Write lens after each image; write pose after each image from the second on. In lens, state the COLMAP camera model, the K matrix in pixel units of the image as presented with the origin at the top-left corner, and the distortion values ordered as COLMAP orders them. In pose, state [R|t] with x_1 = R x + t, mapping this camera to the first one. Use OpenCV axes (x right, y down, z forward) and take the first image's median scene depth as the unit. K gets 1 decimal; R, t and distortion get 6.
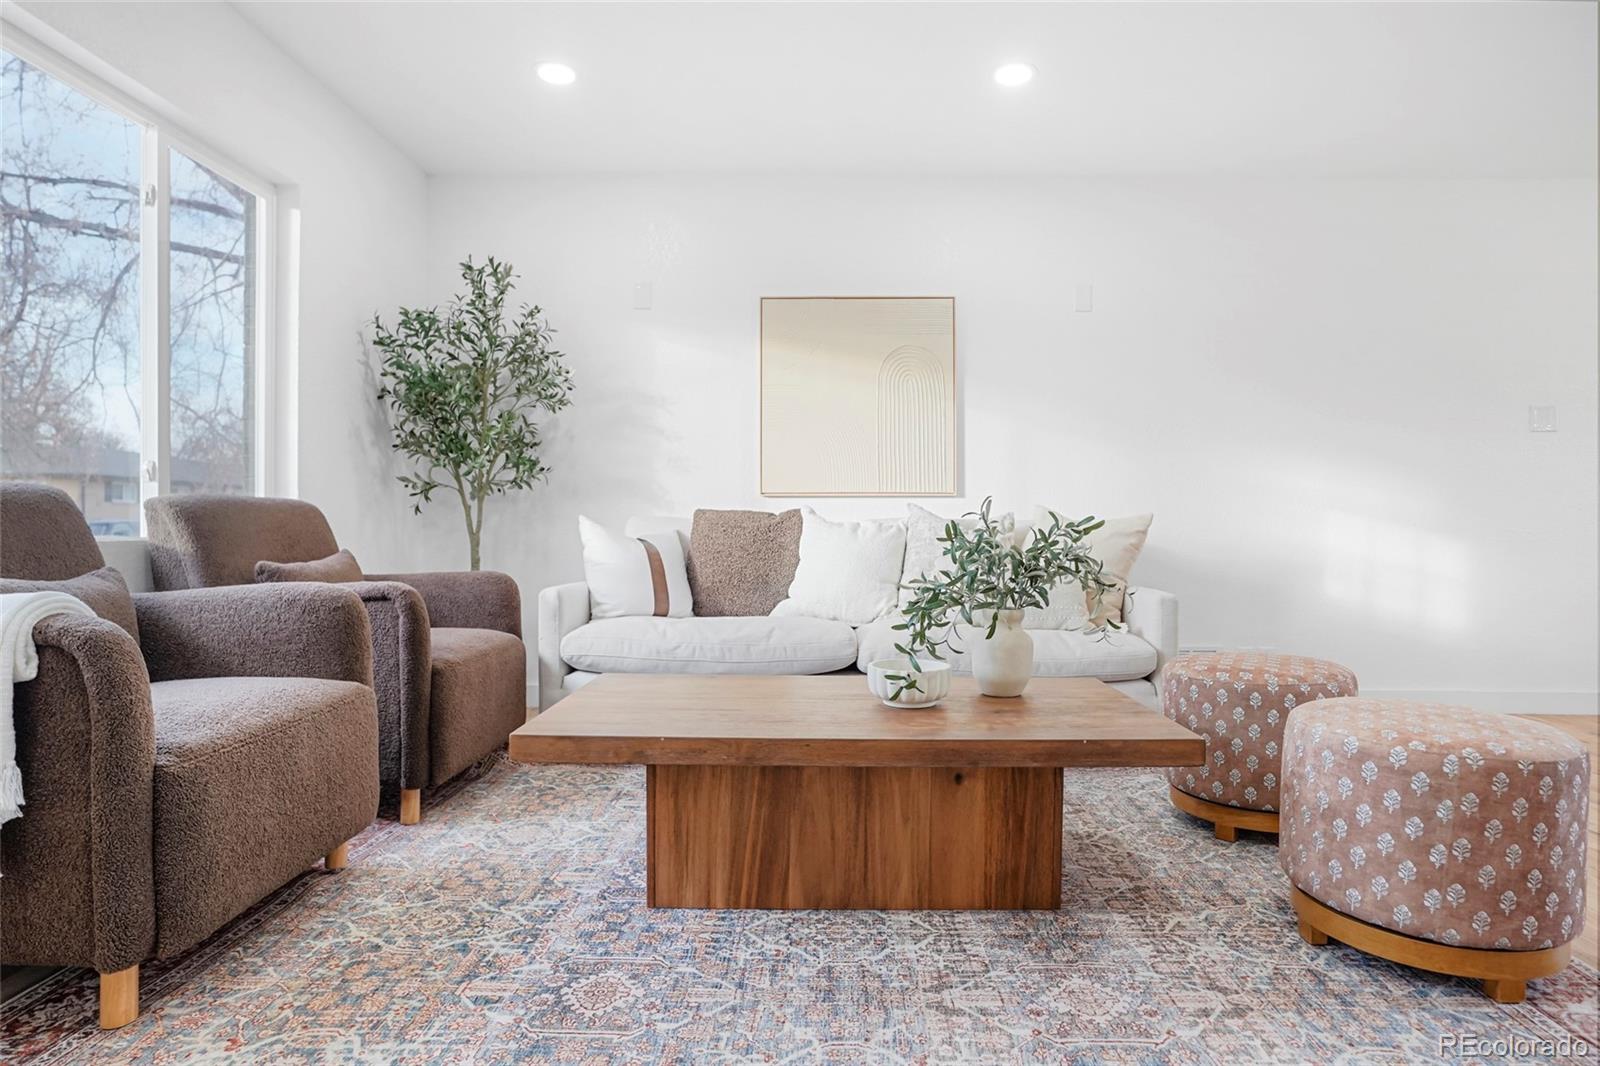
lens RADIAL K [[894.7, 0, 800.0], [0, 894.7, 533.0], [0, 0, 1]] dist [-0.013911, 0.001816]
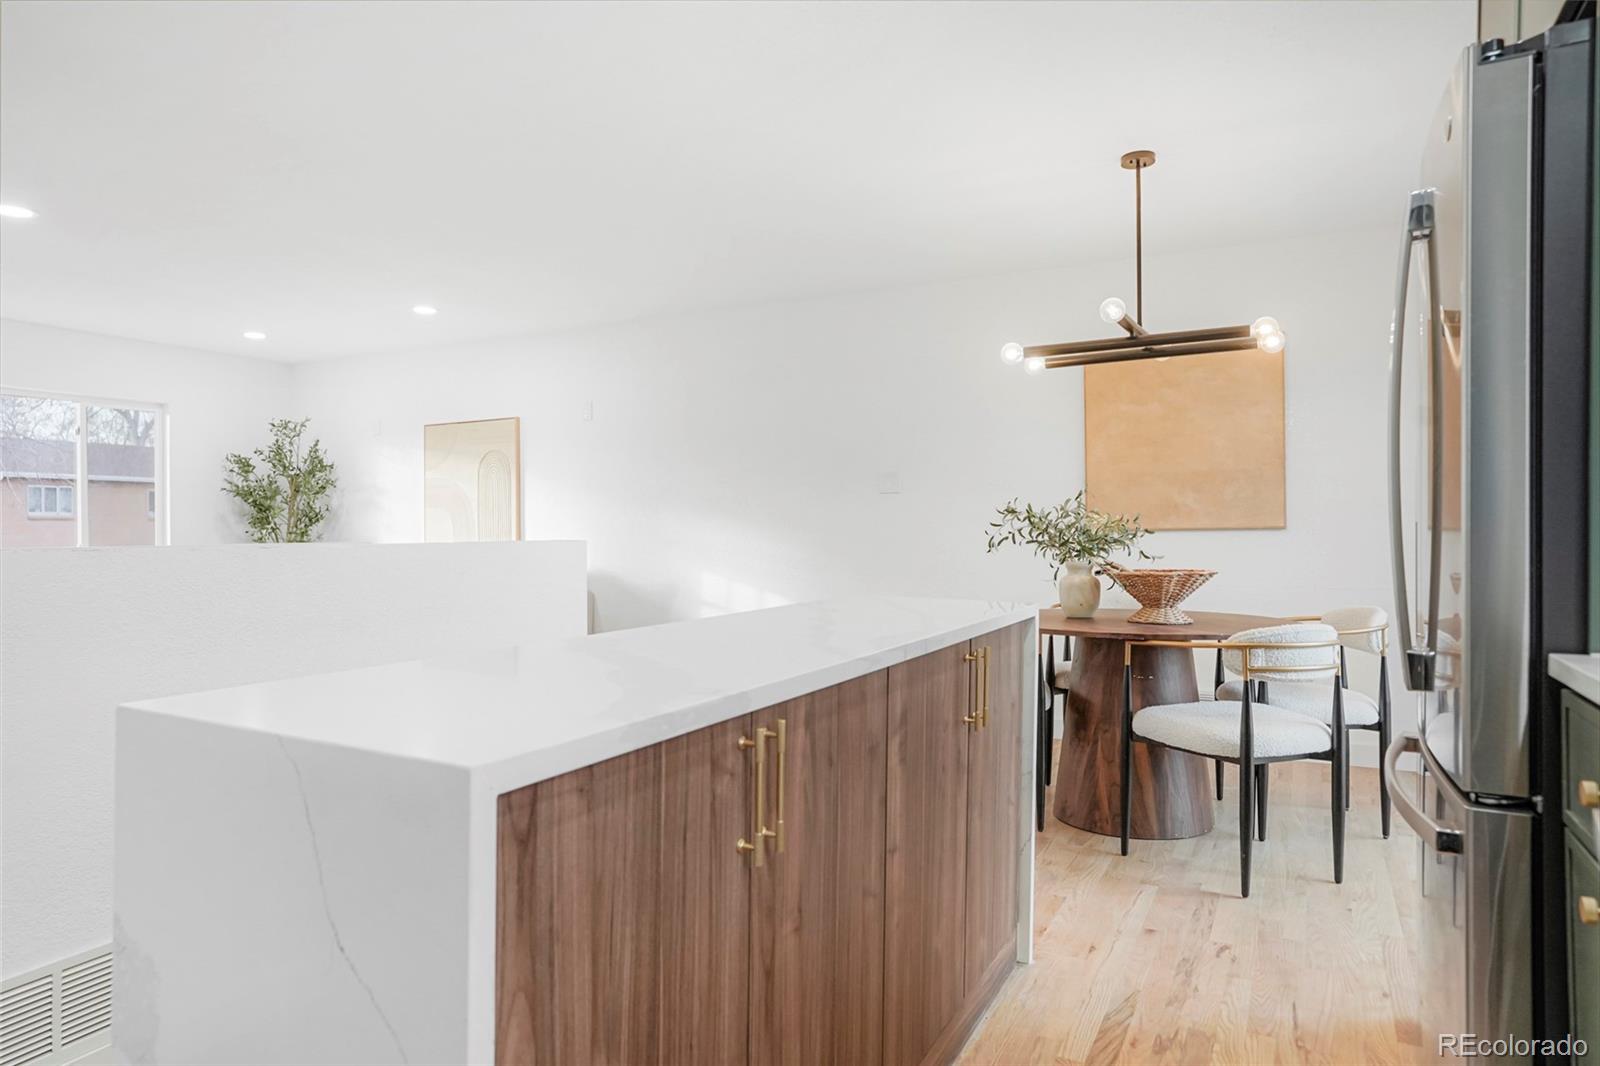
lens RADIAL K [[1005.0, 0, 800.0], [0, 1005.0, 533.0], [0, 0, 1]] dist [0.000528, 0.000729]
pose [[0.899190, -0.007199, -0.437498, 1.597078], [0.009183, 0.999955, 0.002418, -0.077805], [0.437461, -0.006192, 0.899216, -0.400859]]
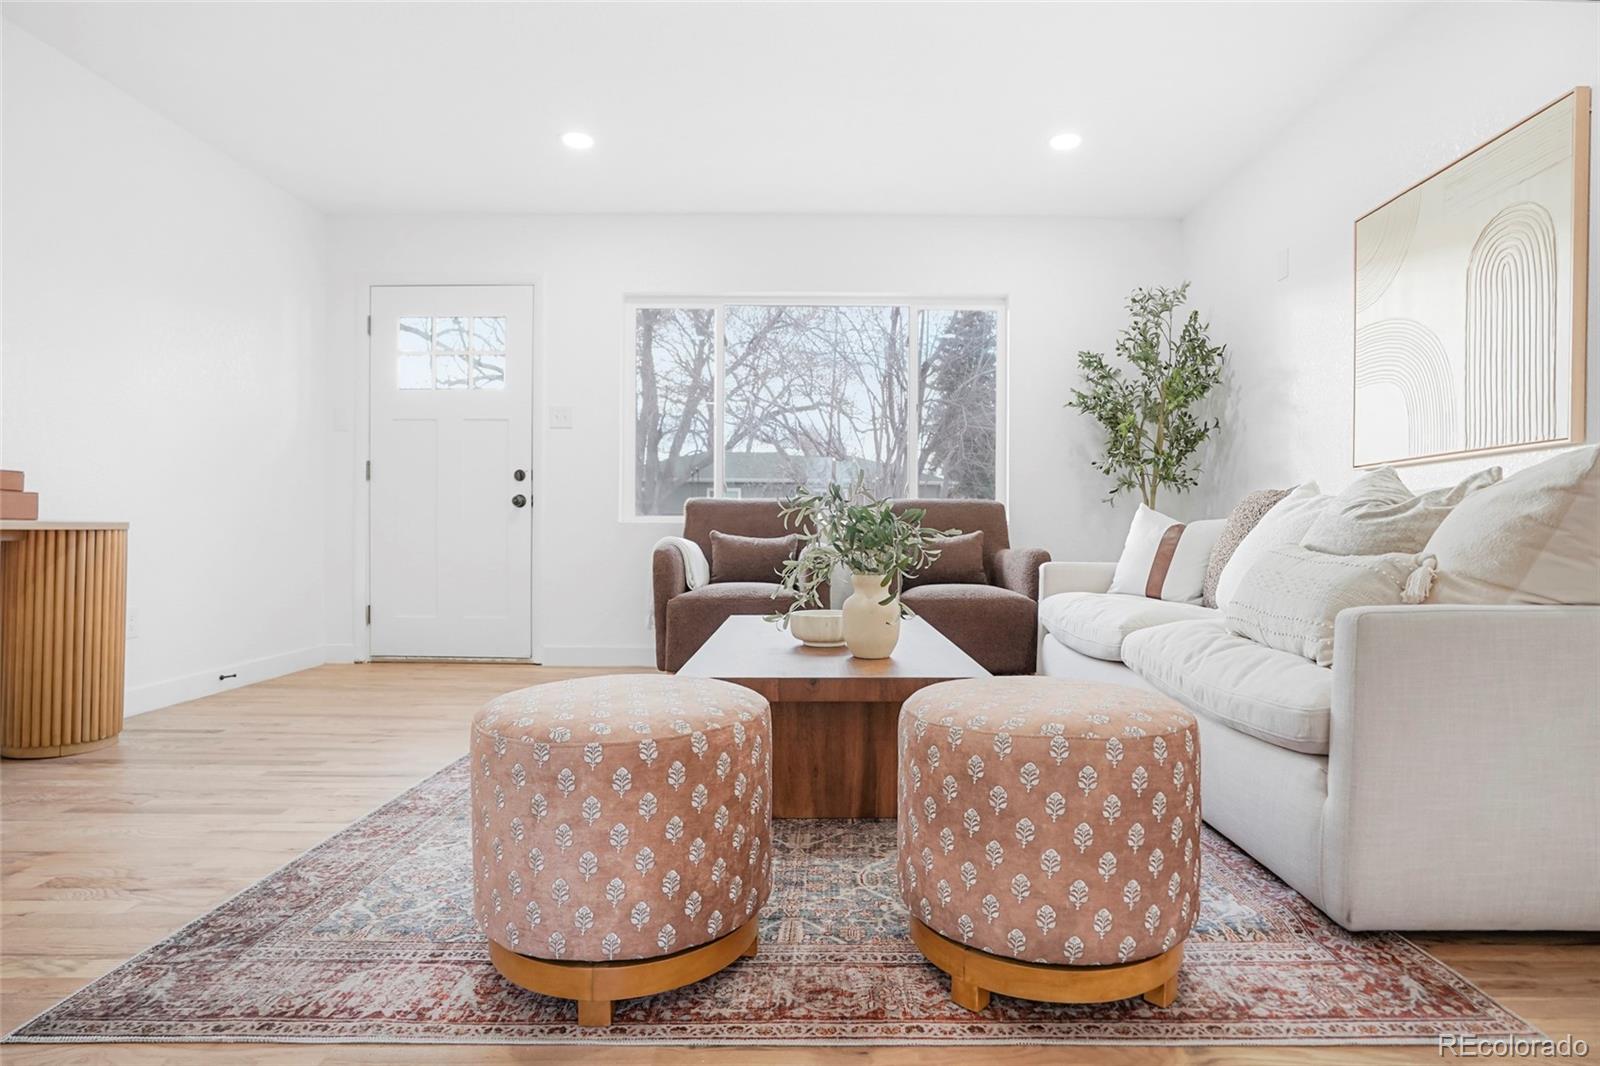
lens RADIAL K [[850.1, 0, 806.6], [0, 850.1, 534.9], [0, 0, 1]] dist [-0.038840, -0.000072]
pose [[-0.010023, -0.004900, -0.999938, 0.806304], [-0.021024, 0.999768, -0.004689, 0.032111], [0.999729, 0.020976, -0.010124, 0.624239]]
